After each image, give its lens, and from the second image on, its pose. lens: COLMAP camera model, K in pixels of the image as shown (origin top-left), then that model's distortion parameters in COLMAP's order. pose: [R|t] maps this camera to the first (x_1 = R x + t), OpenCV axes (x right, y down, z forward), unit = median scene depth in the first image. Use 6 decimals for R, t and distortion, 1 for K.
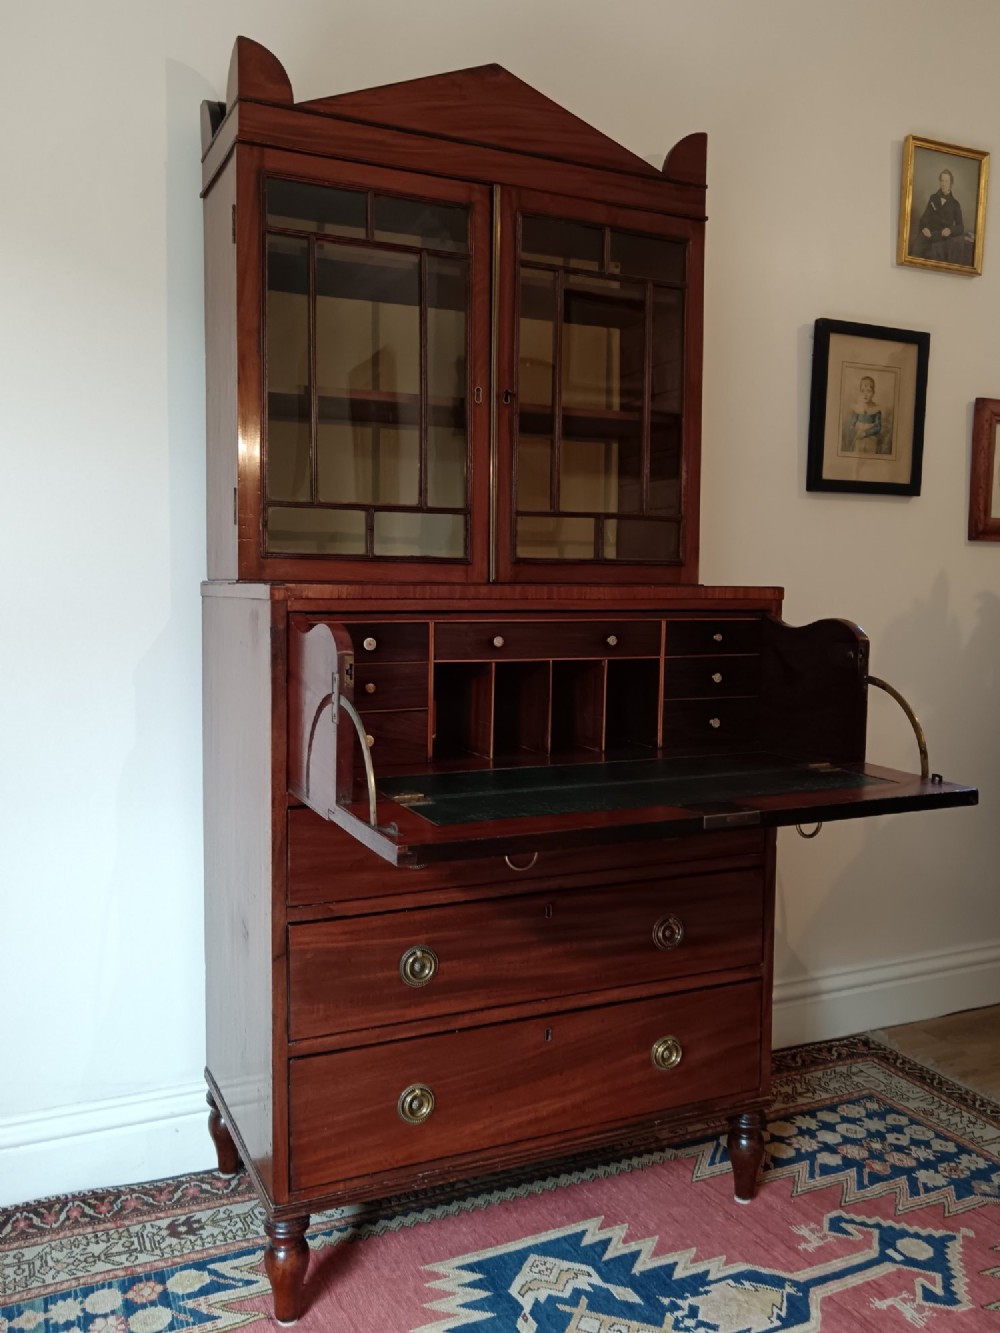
lens RADIAL K [[1123.9, 0, 503.0], [0, 1123.9, 661.9], [0, 0, 1]] dist [-0.000553, -0.004642]
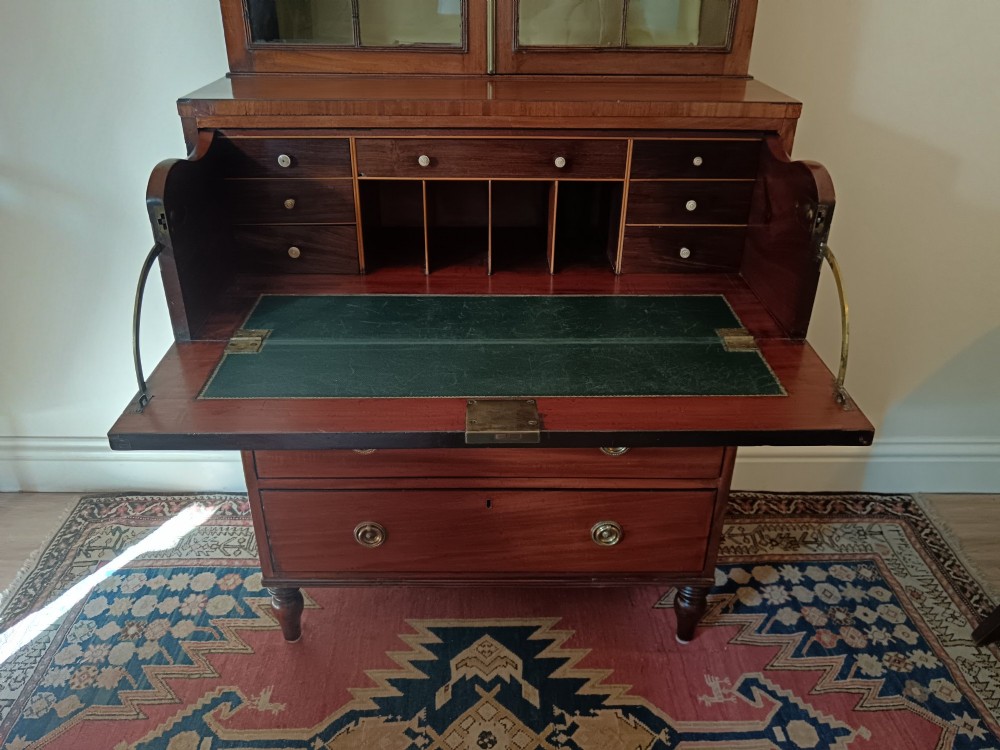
lens RADIAL K [[782.8, 0, 495.4], [0, 782.8, 371.2], [0, 0, 1]] dist [-0.003584, -0.009408]
pose [[0.914316, 0.196176, -0.354318, 0.294677], [-0.032050, 0.907160, 0.419564, -0.128248], [0.403732, -0.372258, 0.835718, 0.360039]]
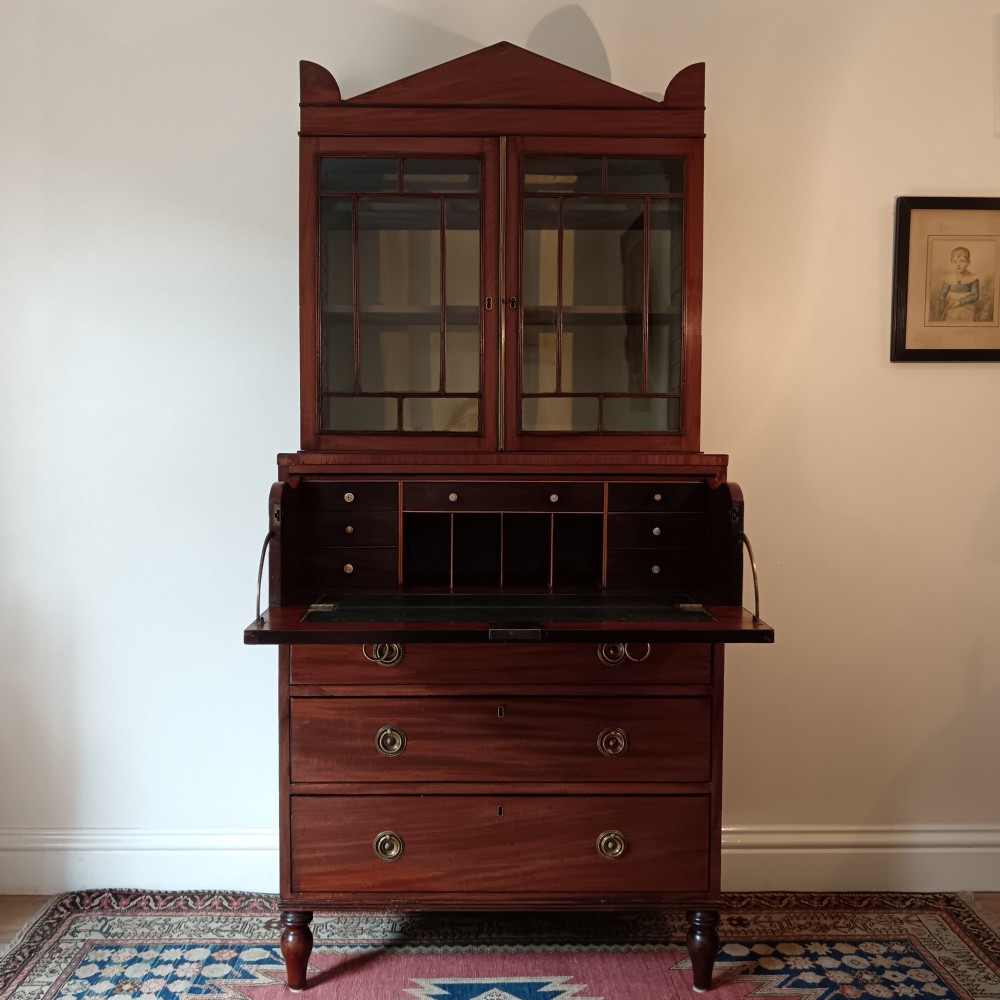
lens RADIAL K [[1128.8, 0, 500.0], [0, 1128.8, 500.0], [0, 0, 1]] dist [-0.006730, 0.010464]
pose [[0.913302, 0.016392, -0.406953, 0.530243], [-0.024052, 0.999617, -0.013715, 0.001417], [0.406572, 0.022314, 0.913346, -0.155374]]
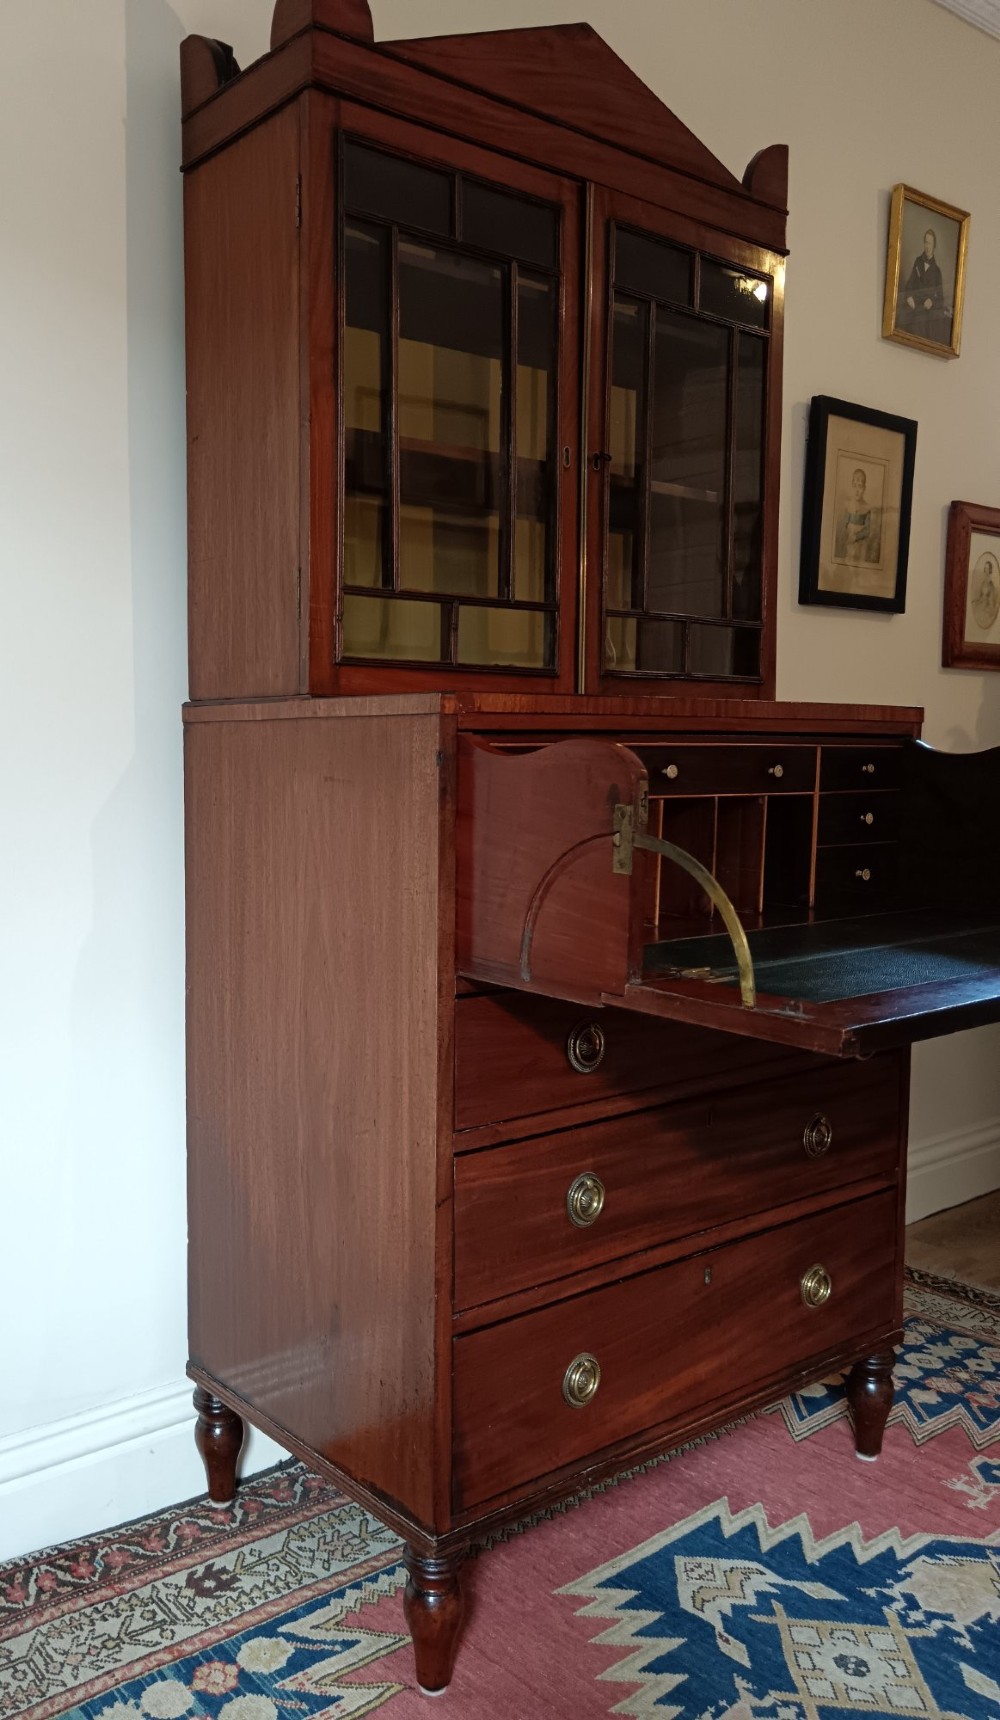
lens RADIAL K [[1338.6, 0, 360.0], [0, 1338.6, 858.9], [0, 0, 1]] dist [-0.005666, 0.004160]
pose [[0.978698, -0.023252, 0.203983, -0.368339], [0.020492, 0.999668, 0.015632, 0.021130], [-0.204279, -0.011119, 0.978850, 0.135983]]
